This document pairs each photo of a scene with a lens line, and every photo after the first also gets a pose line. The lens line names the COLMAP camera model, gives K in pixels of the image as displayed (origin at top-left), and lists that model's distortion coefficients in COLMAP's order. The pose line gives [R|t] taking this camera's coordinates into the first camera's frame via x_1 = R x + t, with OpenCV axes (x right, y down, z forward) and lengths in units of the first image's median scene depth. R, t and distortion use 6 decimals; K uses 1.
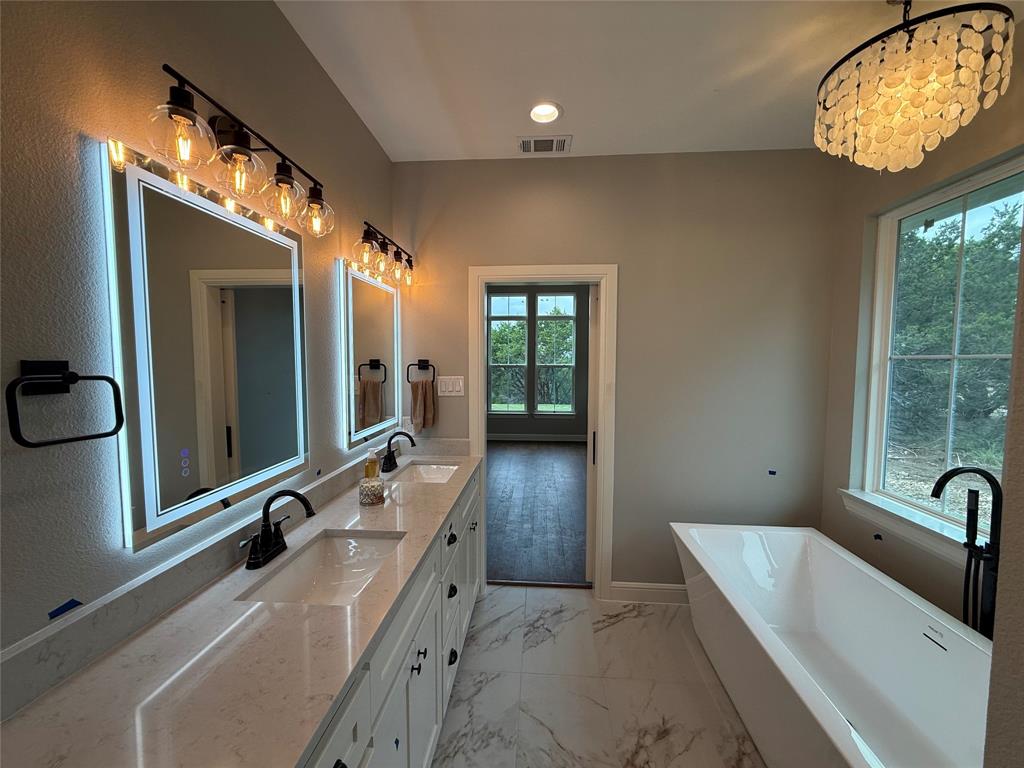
lens RADIAL K [[409.0, 0, 510.3], [0, 409.0, 383.9], [0, 0, 1]] dist [0.001042, -0.000033]
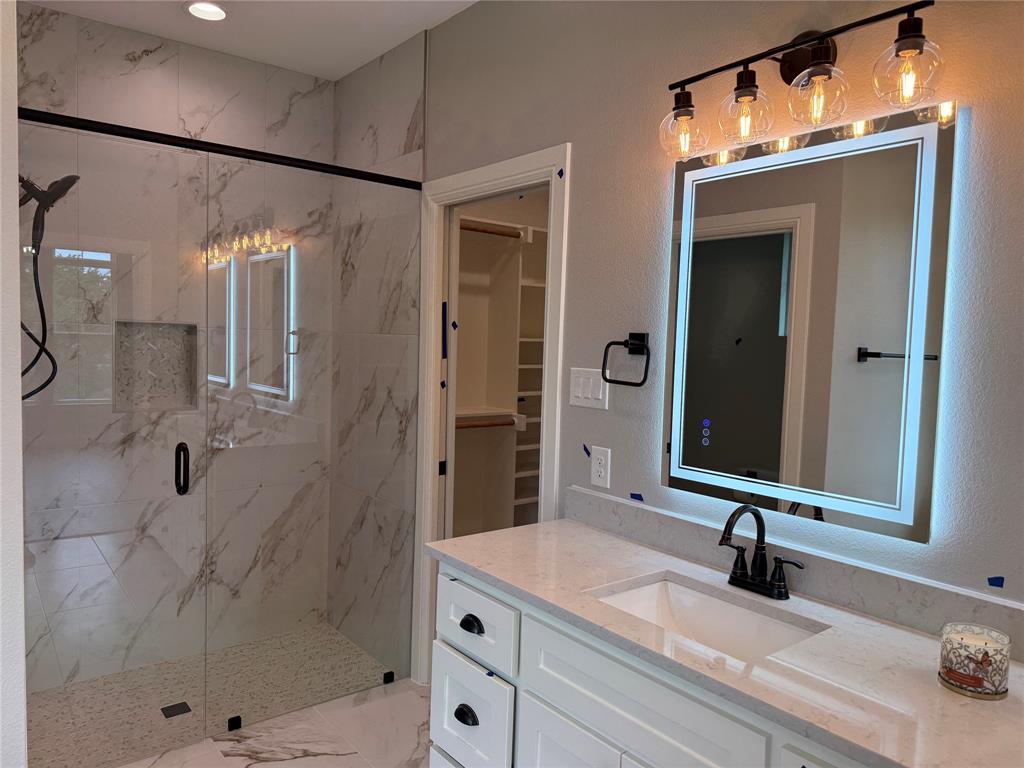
lens RADIAL K [[731.7, 0, 513.2], [0, 731.7, 388.5], [0, 0, 1]] dist [0.085834, -0.104733]
pose [[-0.733257, 0.025062, -0.679489, 0.391229], [-0.071385, 0.990961, 0.113583, -0.045111], [0.676194, 0.131791, -0.724840, 0.941989]]
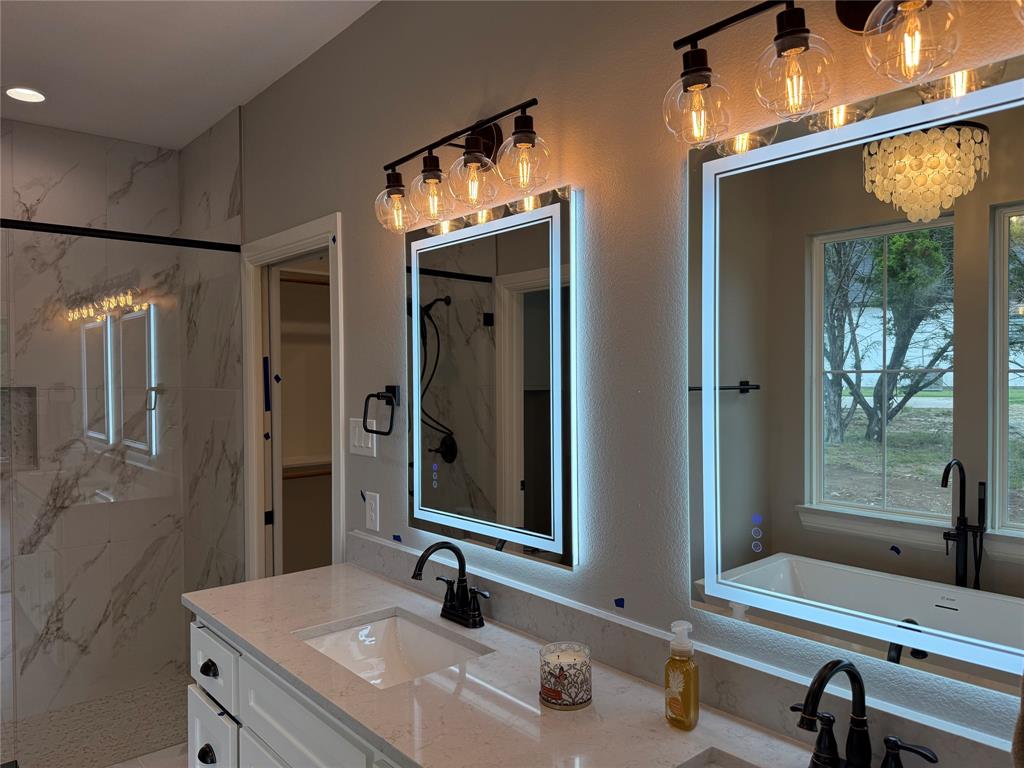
lens RADIAL K [[731.7, 0, 513.2], [0, 731.7, 388.5], [0, 0, 1]] dist [0.085834, -0.104733]
pose [[-0.708670, 0.019064, -0.705282, 0.227329], [-0.035832, 0.997372, 0.062964, -0.087804], [0.704629, 0.069892, -0.706125, 1.206822]]
